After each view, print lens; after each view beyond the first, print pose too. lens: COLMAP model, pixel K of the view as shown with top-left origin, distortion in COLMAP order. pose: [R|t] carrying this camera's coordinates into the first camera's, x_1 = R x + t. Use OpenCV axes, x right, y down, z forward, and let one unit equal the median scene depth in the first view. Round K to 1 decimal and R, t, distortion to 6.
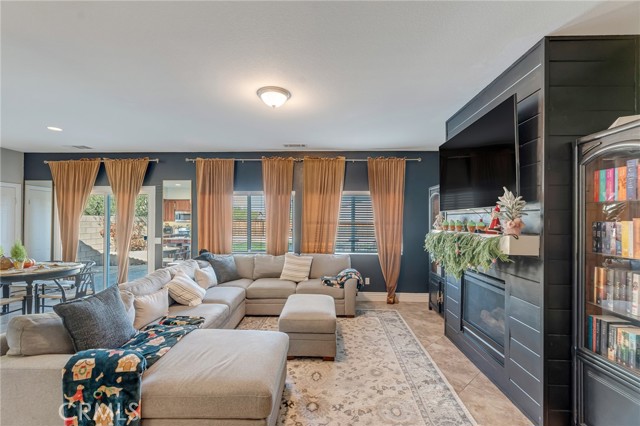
lens RADIAL K [[279.7, 0, 321.0], [0, 279.7, 217.5], [0, 0, 1]] dist [-0.002079, 0.002232]
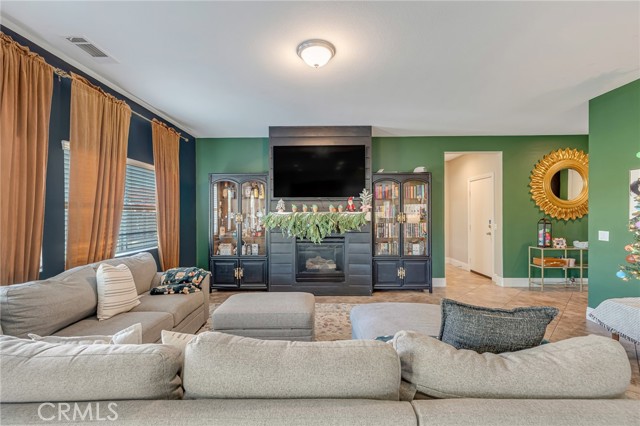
lens RADIAL K [[279.7, 0, 323.3], [0, 279.7, 212.1], [0, 0, 1]] dist [-0.002079, 0.002232]
pose [[-0.020419, -0.002832, 0.999787, -0.591645], [-0.009208, 0.999954, 0.002644, 0.026352], [-0.999749, -0.009152, -0.020444, 0.568564]]
